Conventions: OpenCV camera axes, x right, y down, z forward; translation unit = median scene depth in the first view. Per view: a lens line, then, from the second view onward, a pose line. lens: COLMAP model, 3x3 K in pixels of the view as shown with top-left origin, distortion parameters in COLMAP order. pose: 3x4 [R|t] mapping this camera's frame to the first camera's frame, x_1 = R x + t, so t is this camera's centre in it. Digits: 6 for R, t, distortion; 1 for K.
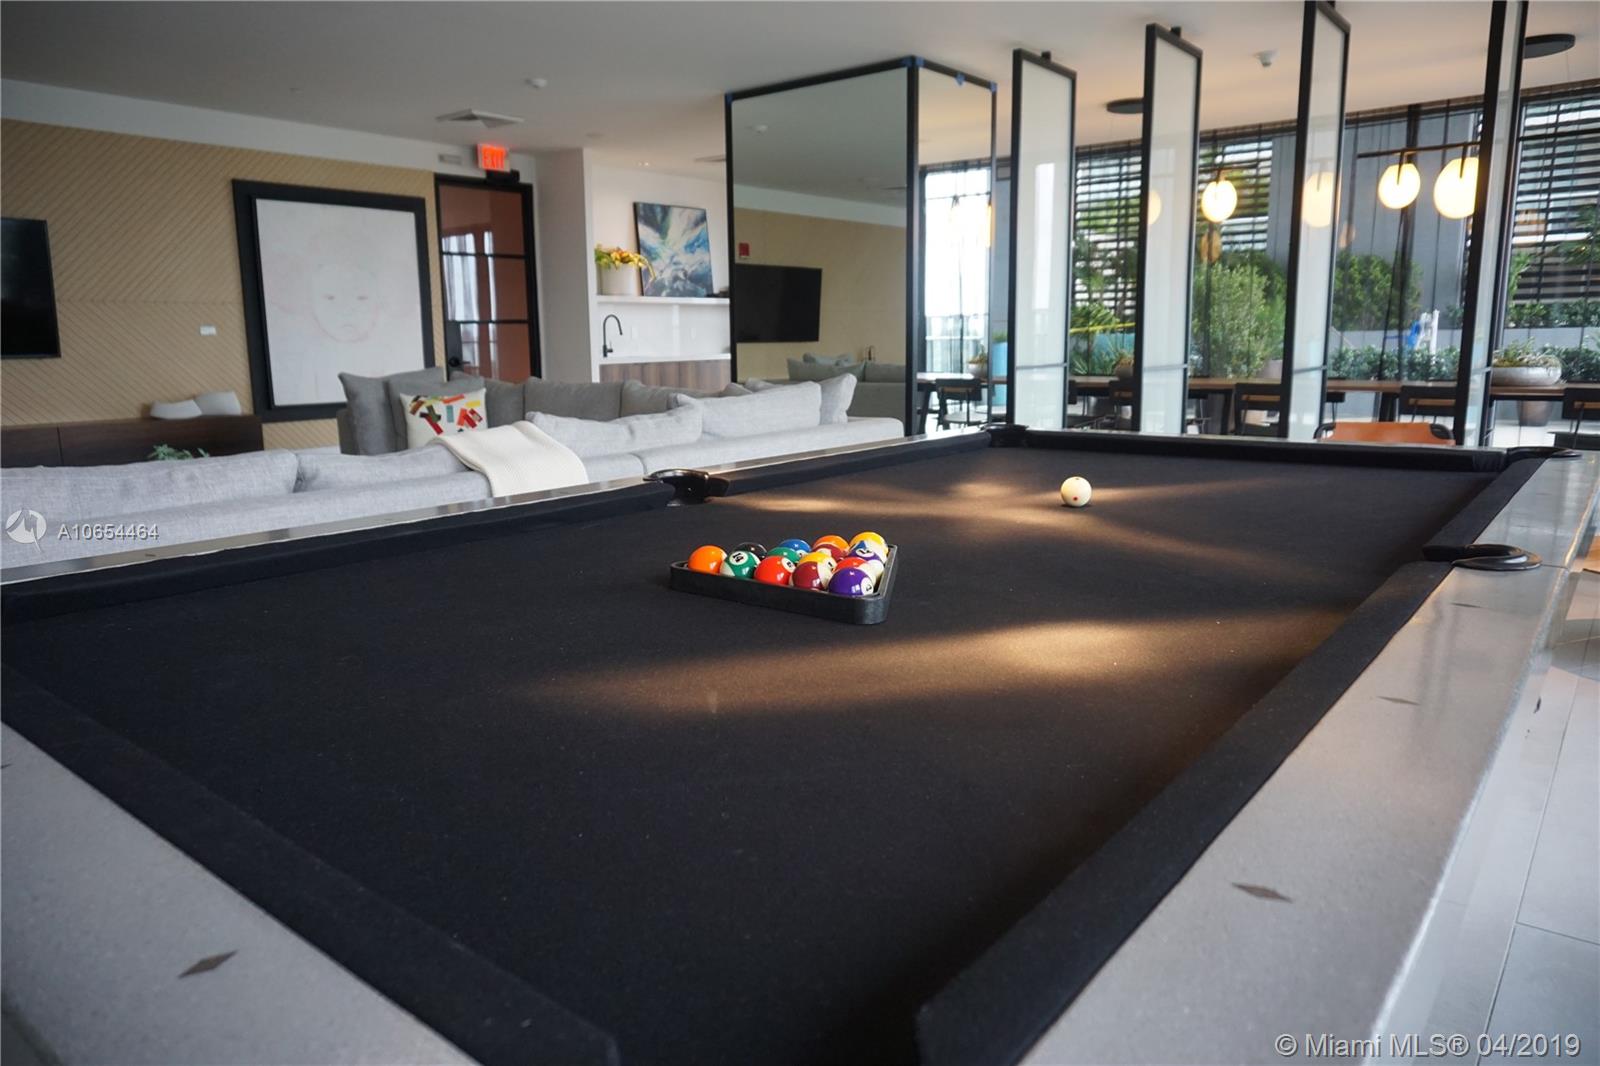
lens RADIAL K [[1061.7, 0, 803.0], [0, 1061.7, 526.4], [0, 0, 1]] dist [-0.056456, 0.032818]
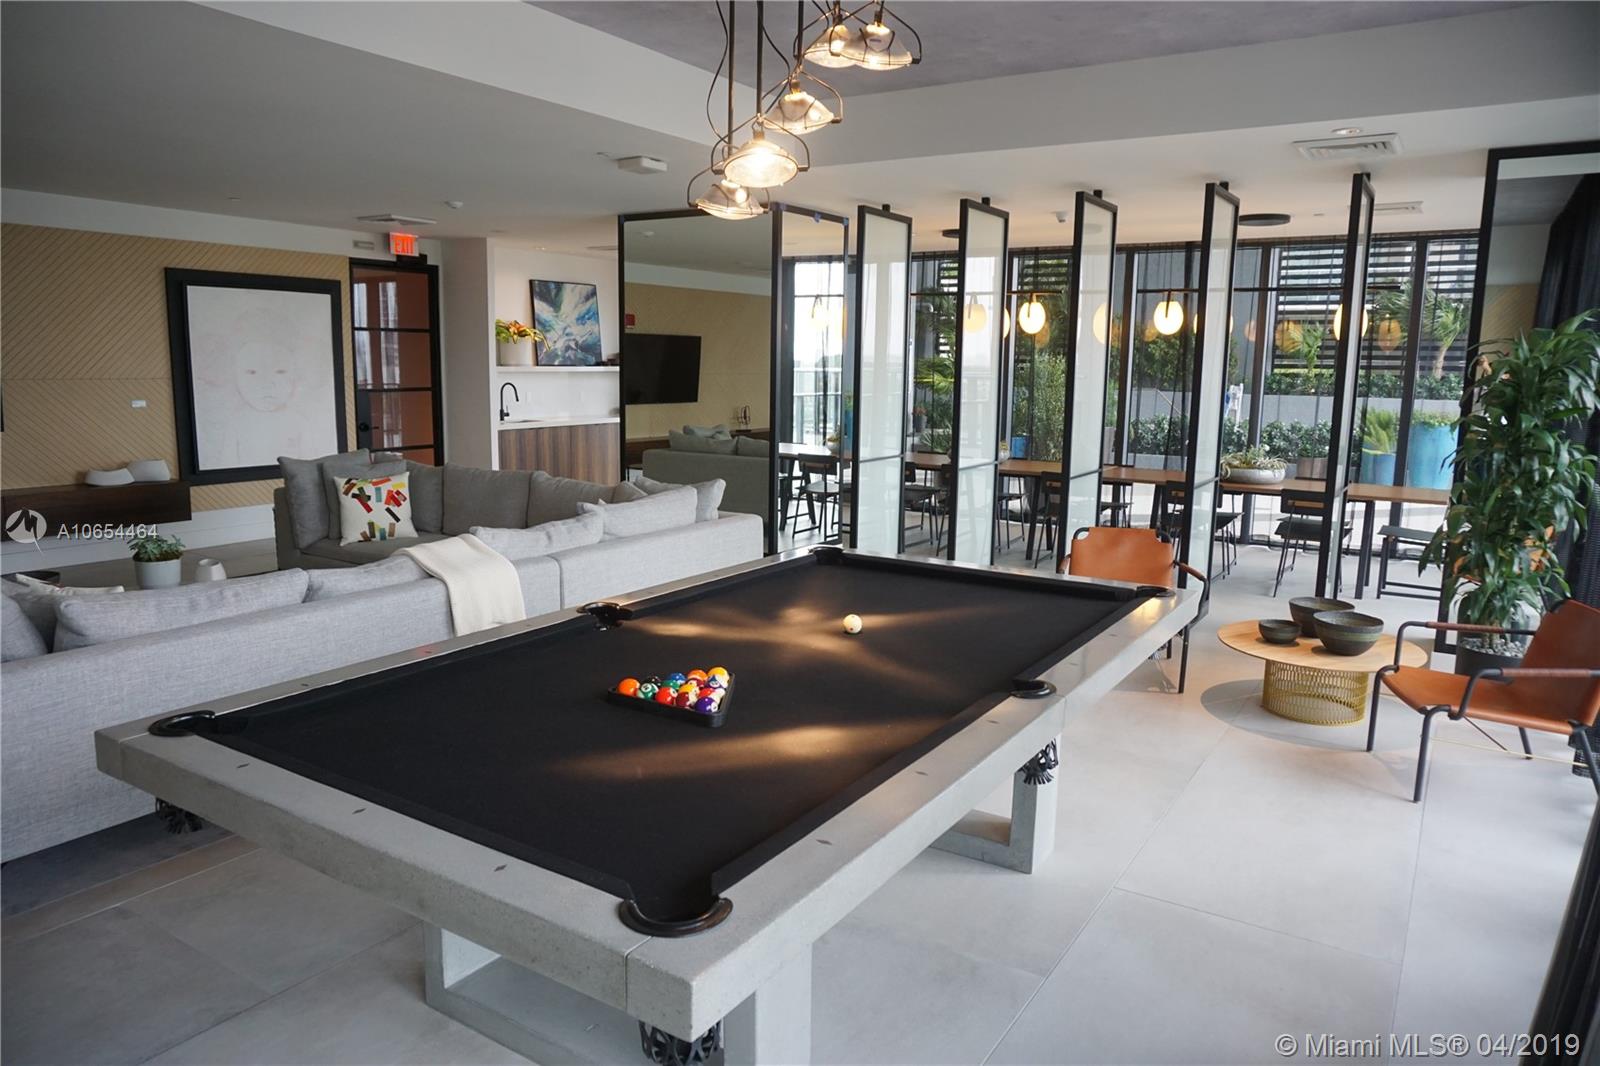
lens RADIAL K [[1061.7, 0, 803.0], [0, 1061.7, 535.7], [0, 0, 1]] dist [-0.056456, 0.032818]
pose [[0.993591, 0.008107, 0.112742, 0.000120], [-0.006815, 0.999907, -0.011847, -0.046919], [-0.112827, 0.011003, 0.993554, -0.189815]]
